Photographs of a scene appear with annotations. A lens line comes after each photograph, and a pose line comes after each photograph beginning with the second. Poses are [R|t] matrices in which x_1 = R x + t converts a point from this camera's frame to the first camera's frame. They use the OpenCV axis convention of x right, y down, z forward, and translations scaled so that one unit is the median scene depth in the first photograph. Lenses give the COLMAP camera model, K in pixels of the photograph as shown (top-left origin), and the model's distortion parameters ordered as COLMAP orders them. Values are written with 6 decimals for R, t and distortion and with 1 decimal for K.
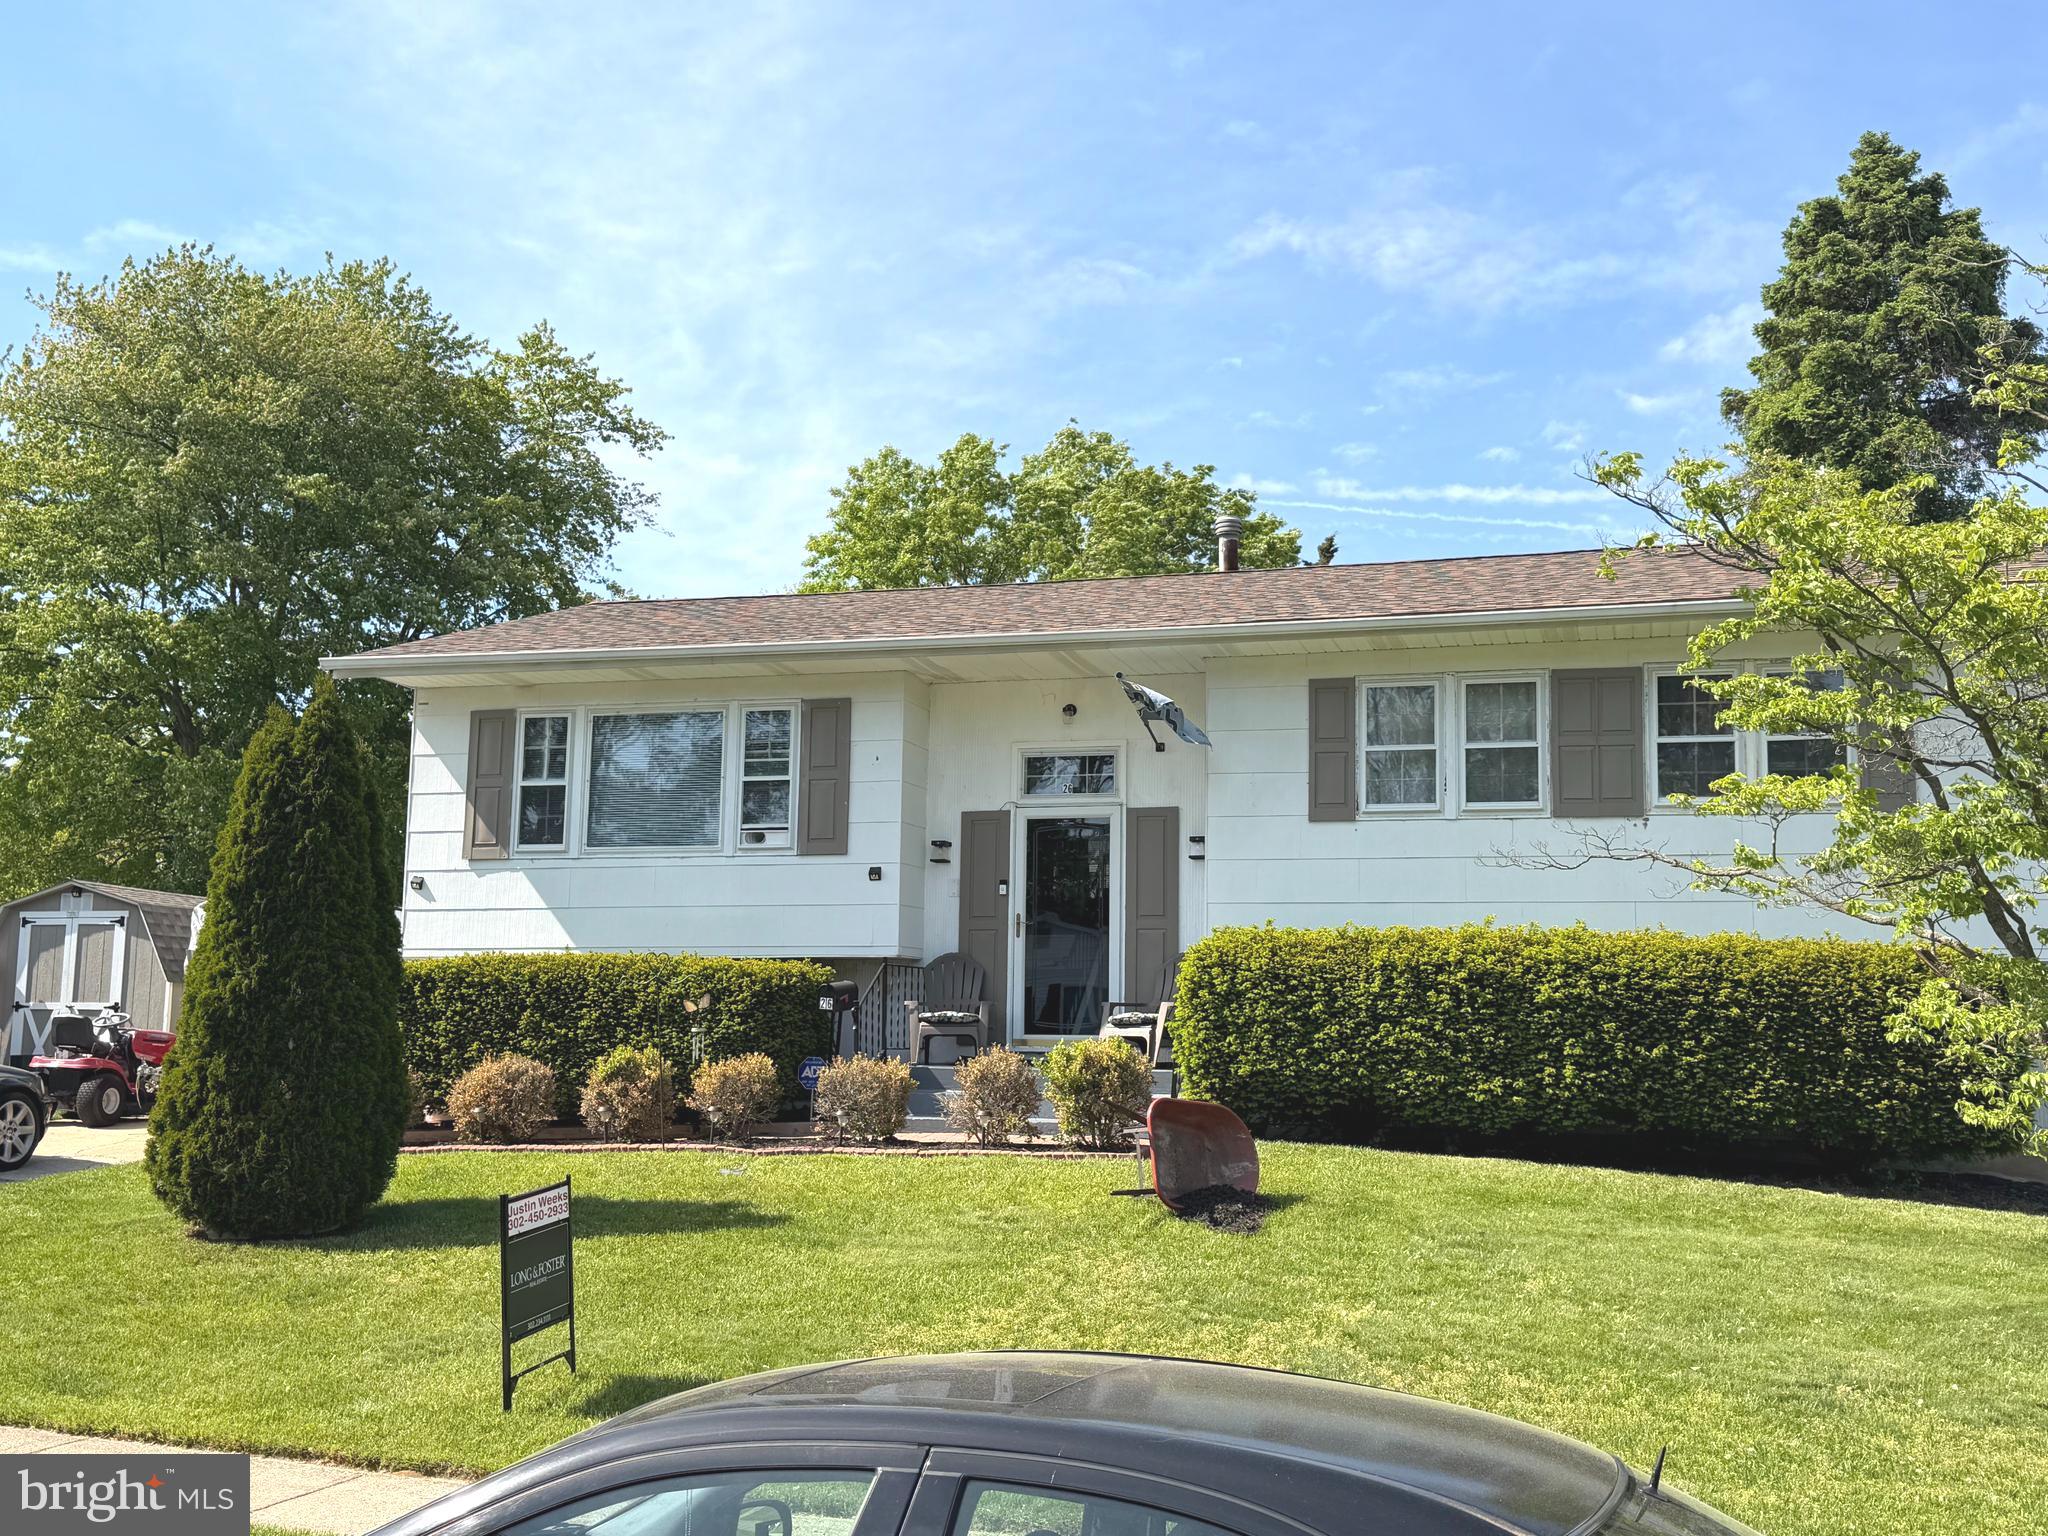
lens RADIAL K [[2053.4, 0, 1024.0], [0, 2053.4, 768.0], [0, 0, 1]] dist [0.189586, -0.480605]
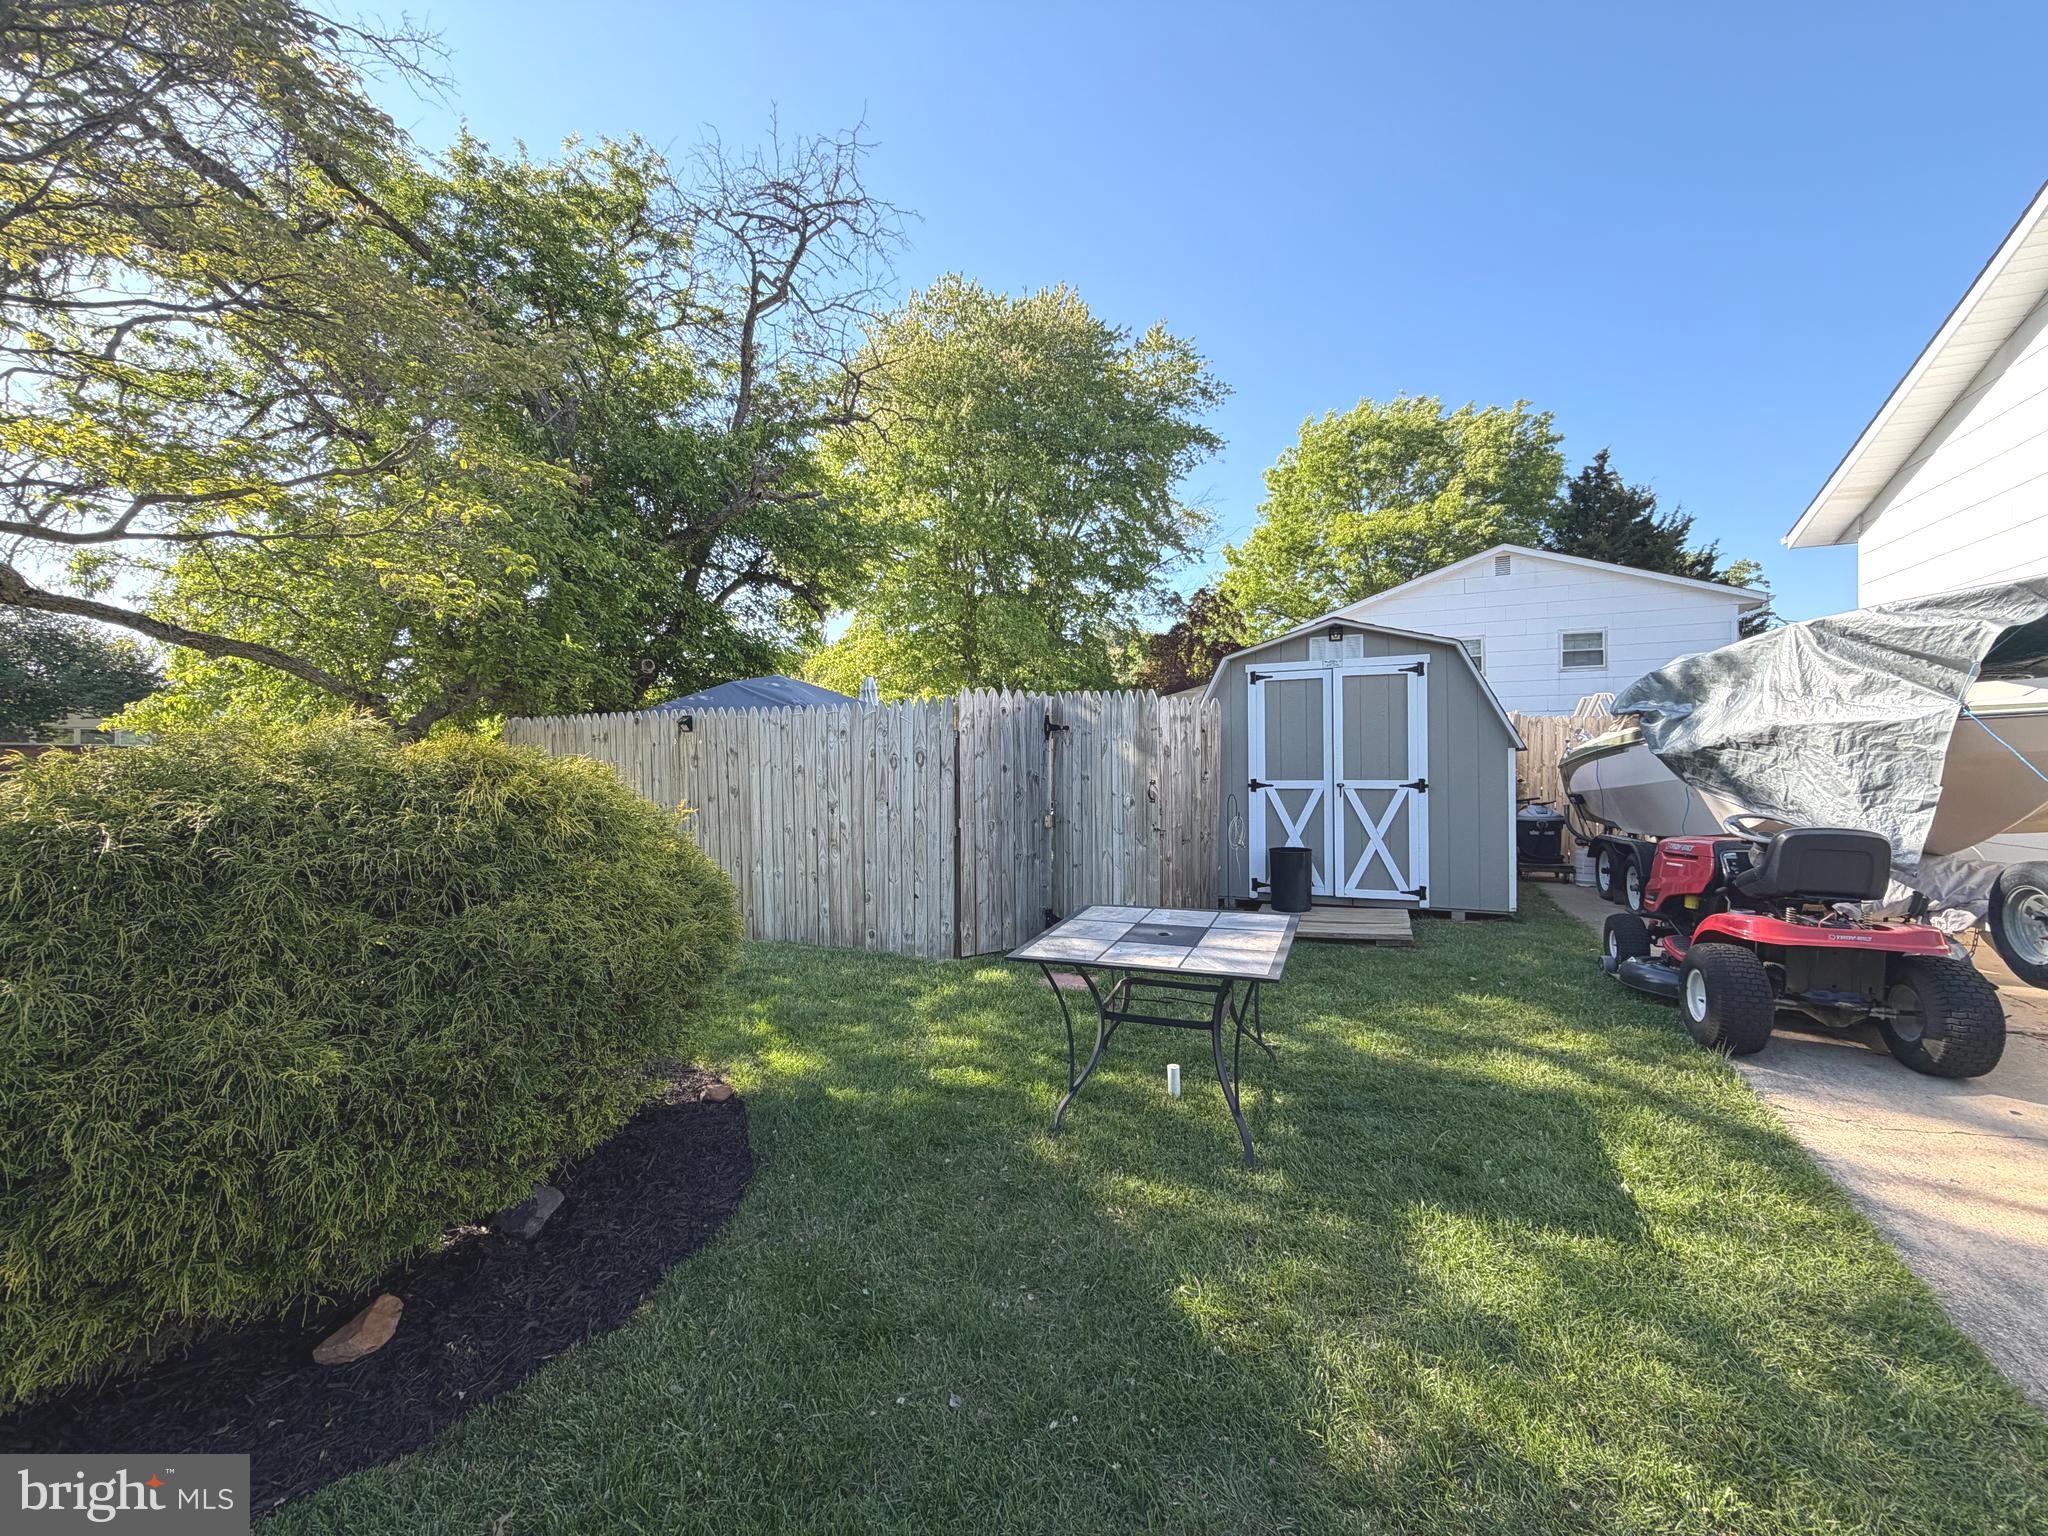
lens RADIAL K [[811.5, 0, 1016.9], [0, 811.5, 765.3], [0, 0, 1]] dist [-0.001062, 0.000087]
pose [[0.989021, -0.023821, -0.145843, -0.663478], [0.043459, 0.990164, 0.132988, 0.078737], [0.141240, -0.137866, 0.980329, 0.872378]]
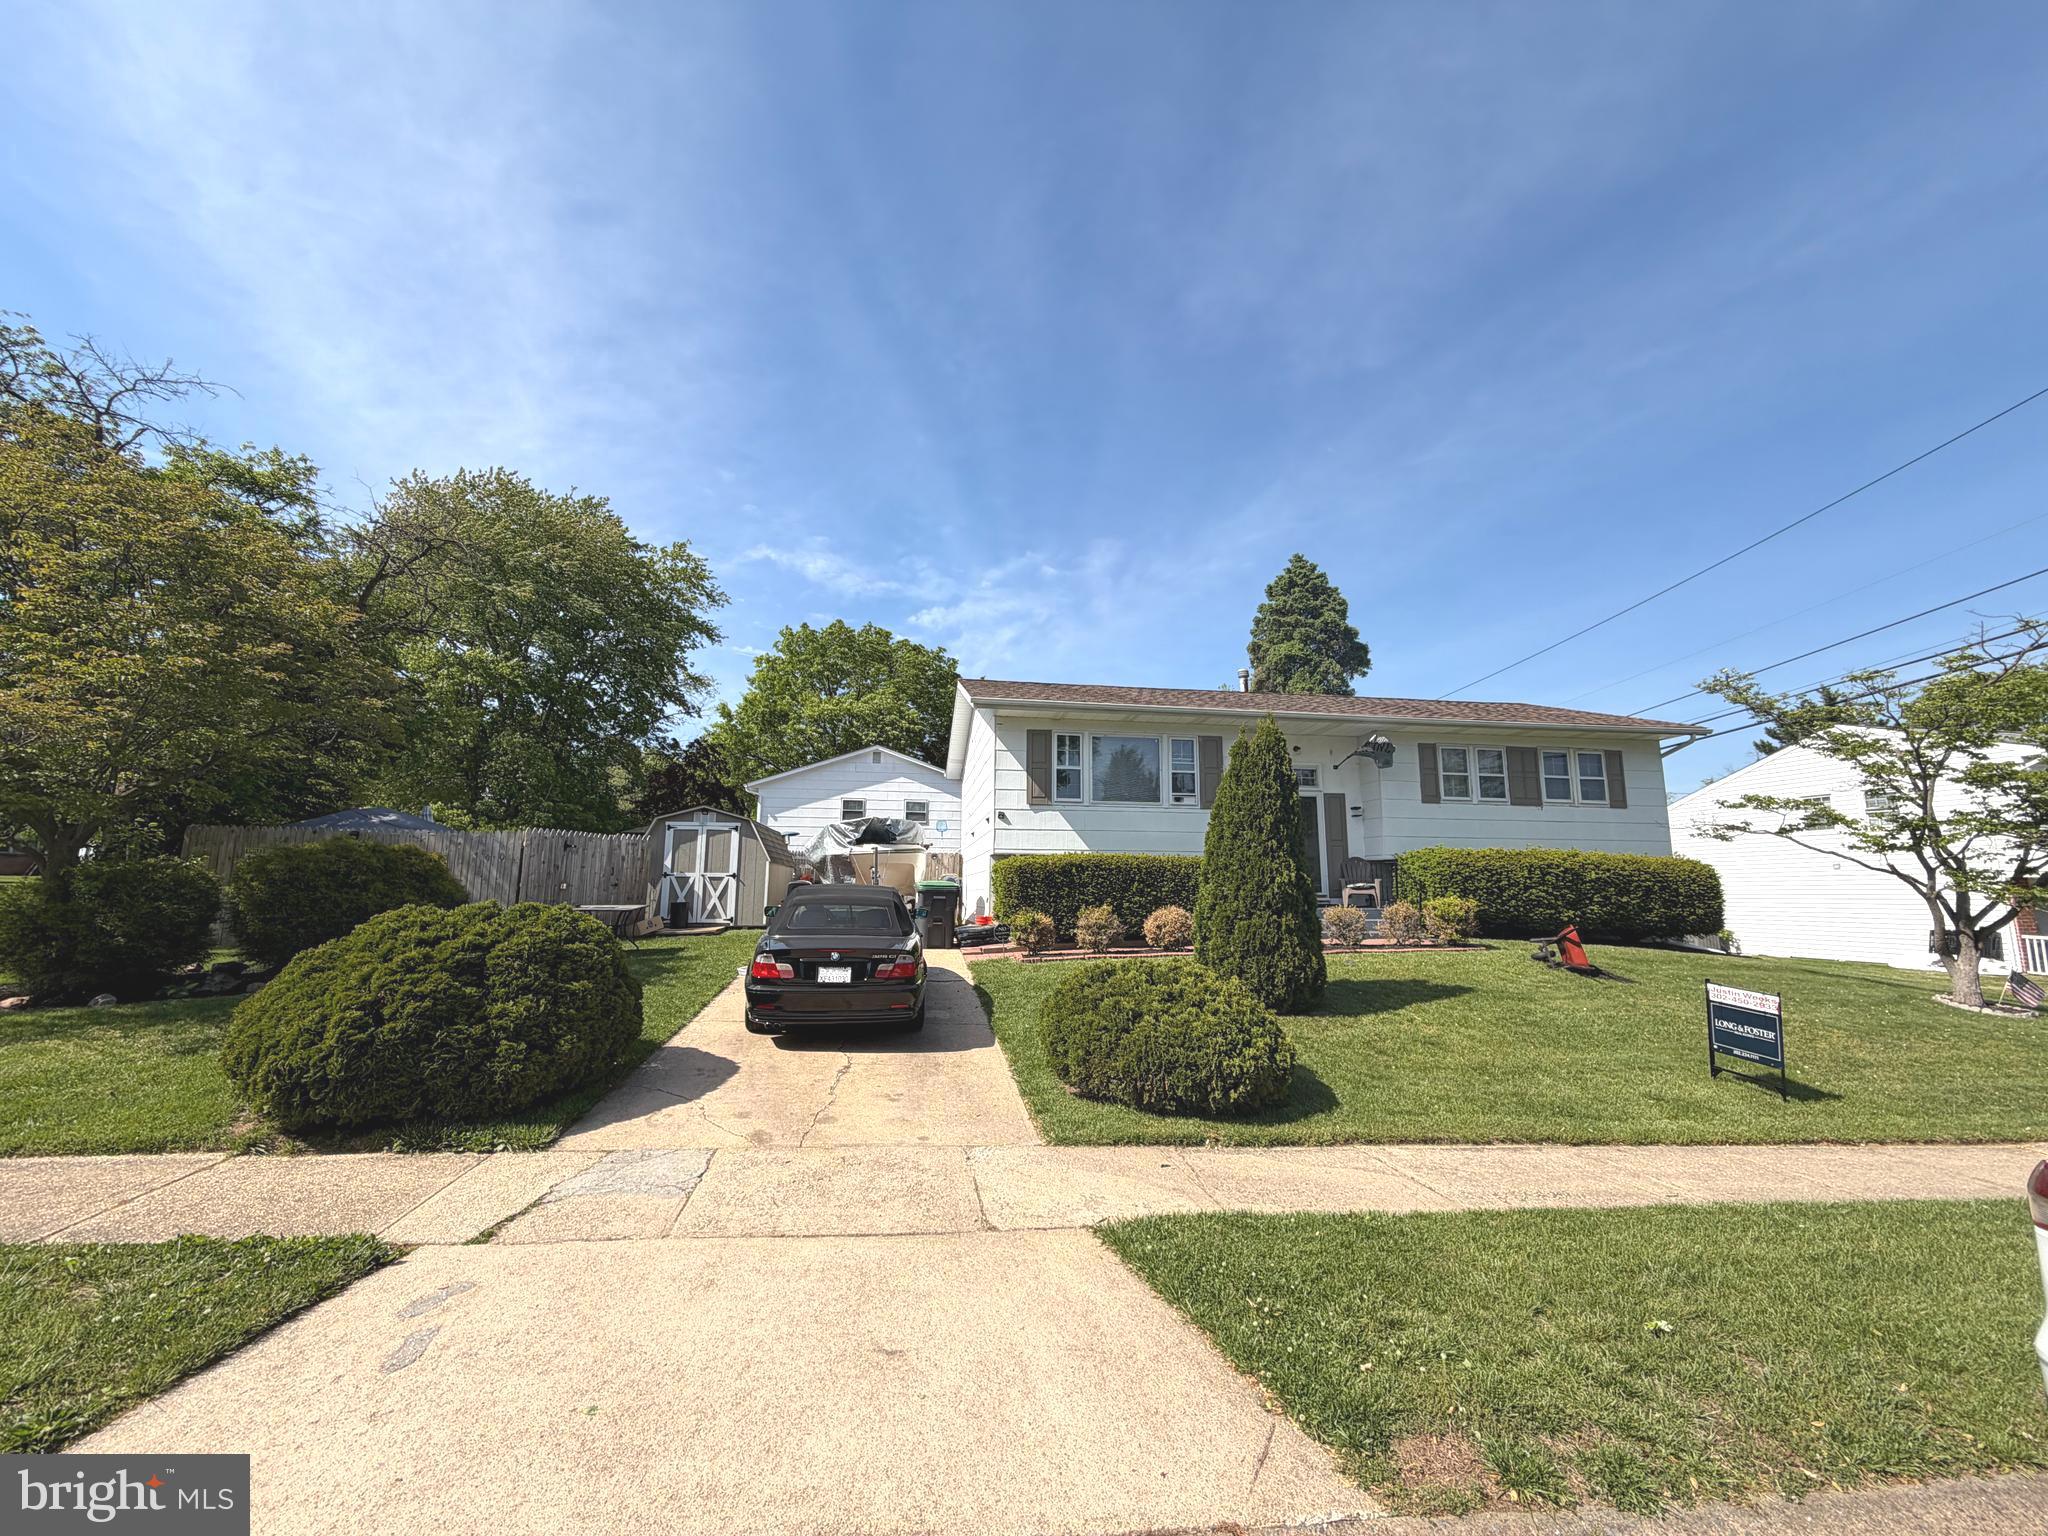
lens RADIAL K [[811.5, 0, 1016.9], [0, 811.5, 765.3], [0, 0, 1]] dist [-0.001062, 0.000087]
pose [[0.909772, 0.055956, 0.411319, -0.629786], [-0.052613, 0.998425, -0.019455, 0.023724], [-0.411760, -0.003941, 0.911284, 0.314571]]
